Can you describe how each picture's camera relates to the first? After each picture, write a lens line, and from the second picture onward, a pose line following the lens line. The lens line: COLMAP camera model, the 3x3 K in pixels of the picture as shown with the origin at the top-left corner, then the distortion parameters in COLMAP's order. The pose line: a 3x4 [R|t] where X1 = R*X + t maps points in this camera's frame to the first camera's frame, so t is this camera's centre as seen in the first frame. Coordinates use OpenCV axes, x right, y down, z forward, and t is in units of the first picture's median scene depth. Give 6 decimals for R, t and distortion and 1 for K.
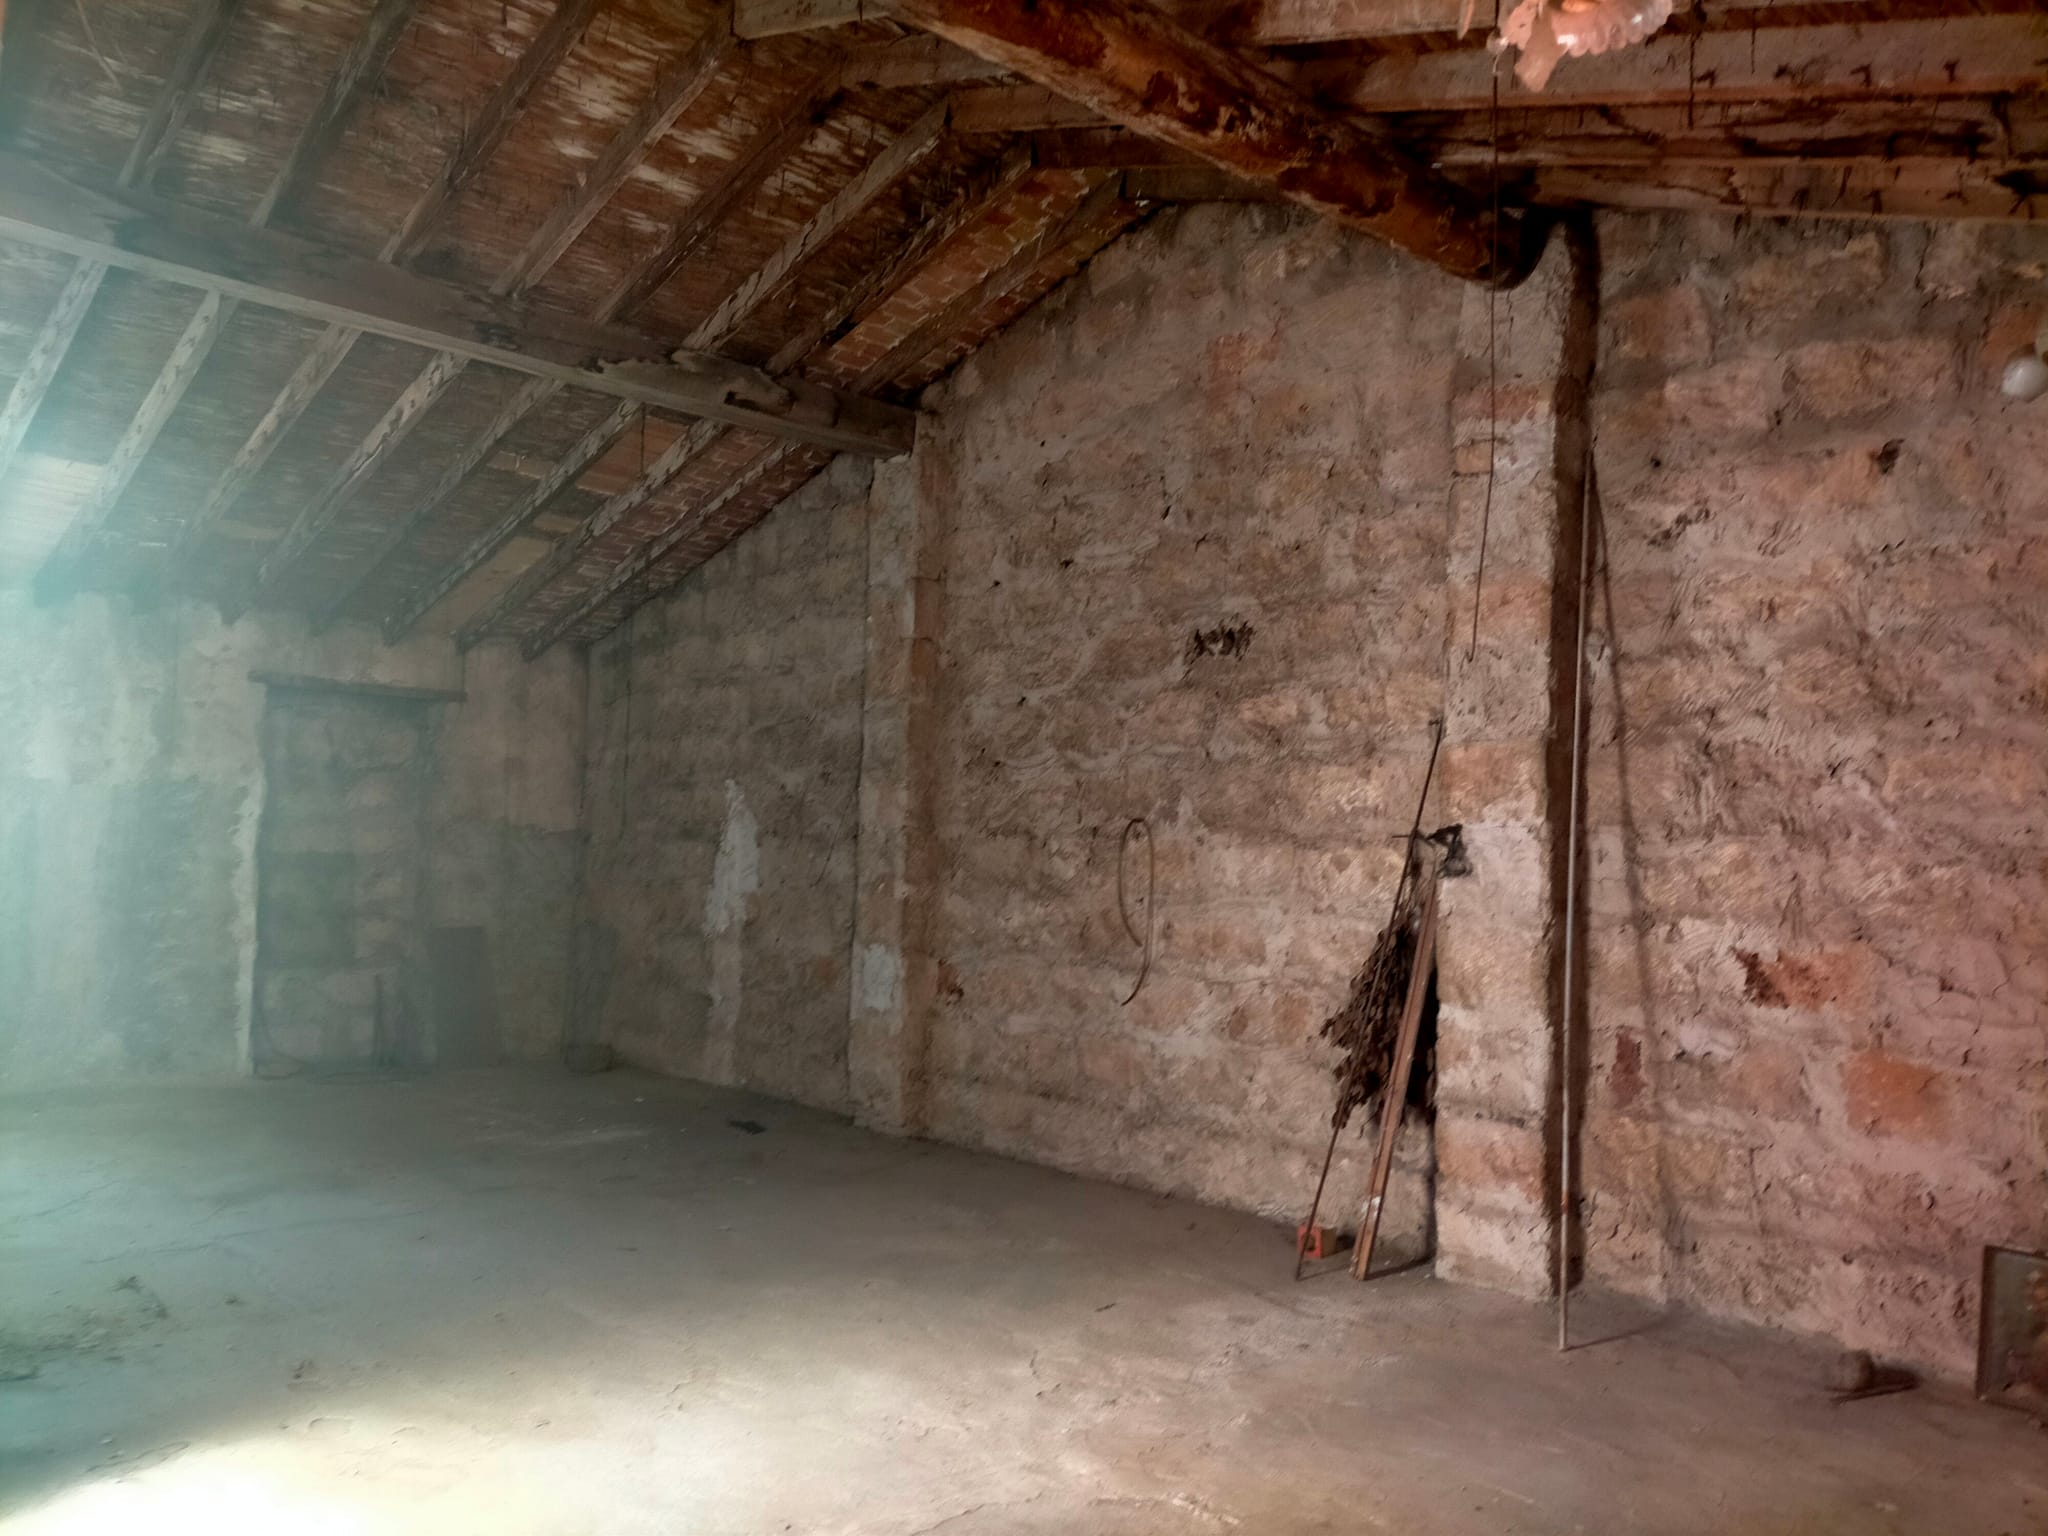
lens RADIAL K [[1505.0, 0, 1023.9], [0, 1505.0, 772.3], [0, 0, 1]] dist [0.053848, -0.054538]
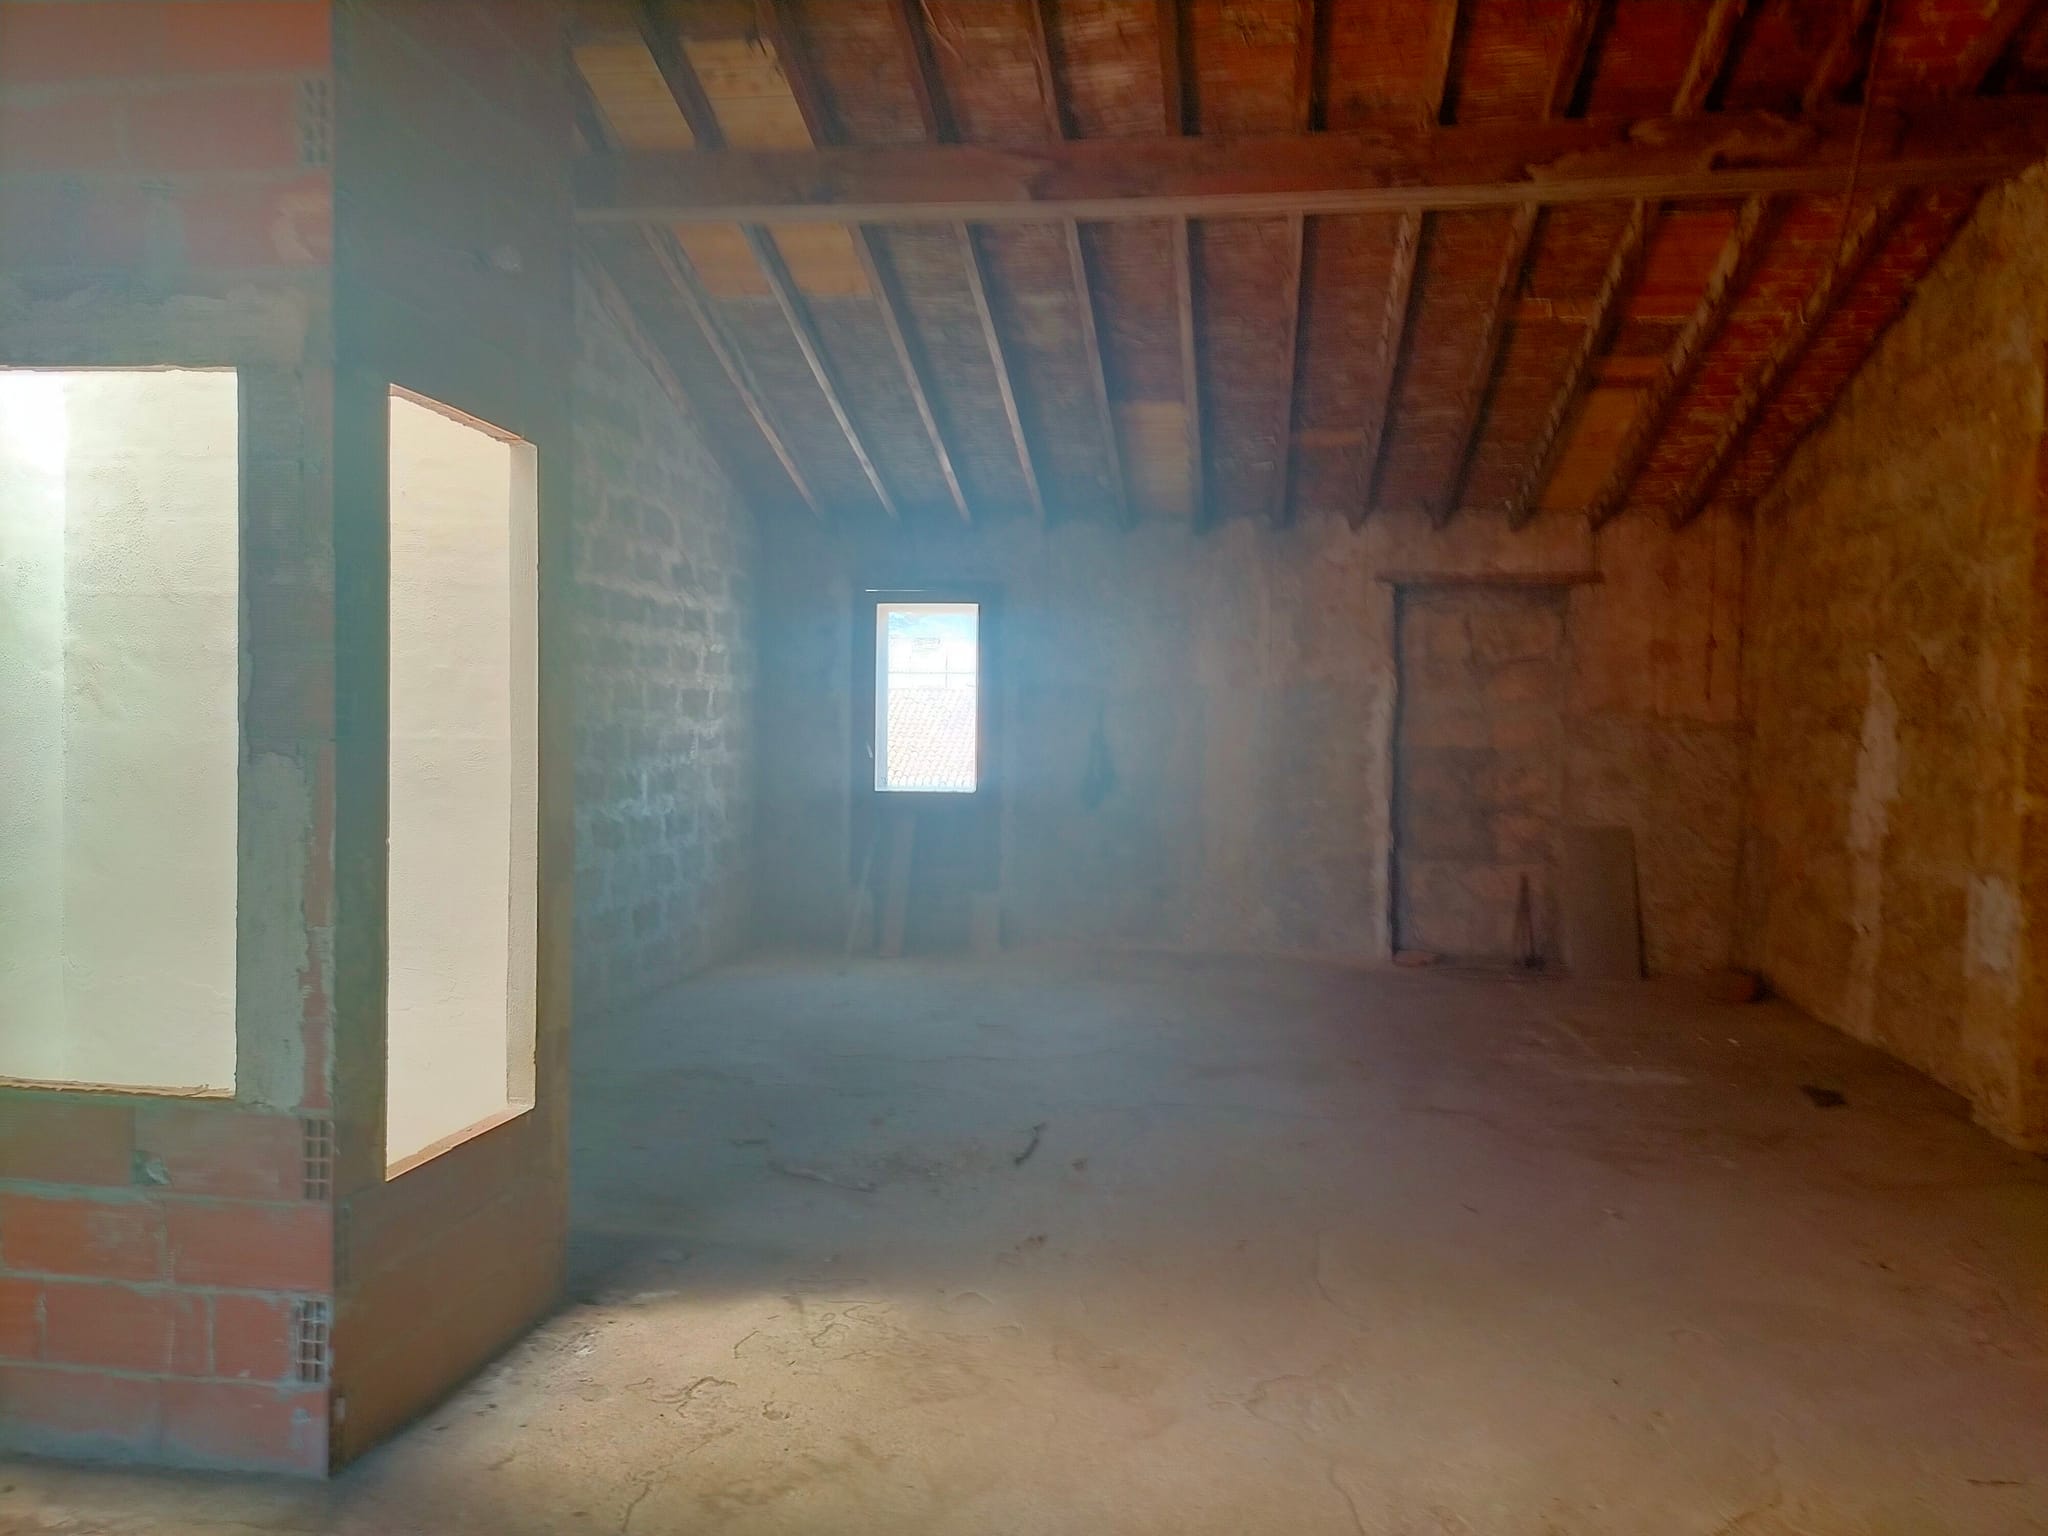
lens RADIAL K [[1505.0, 0, 1026.6], [0, 1505.0, 766.0], [0, 0, 1]] dist [0.053848, -0.054538]
pose [[0.617657, 0.007729, -0.786410, 0.155306], [0.045141, 0.997955, 0.045263, 0.007367], [0.785151, -0.063456, 0.616045, 0.170593]]
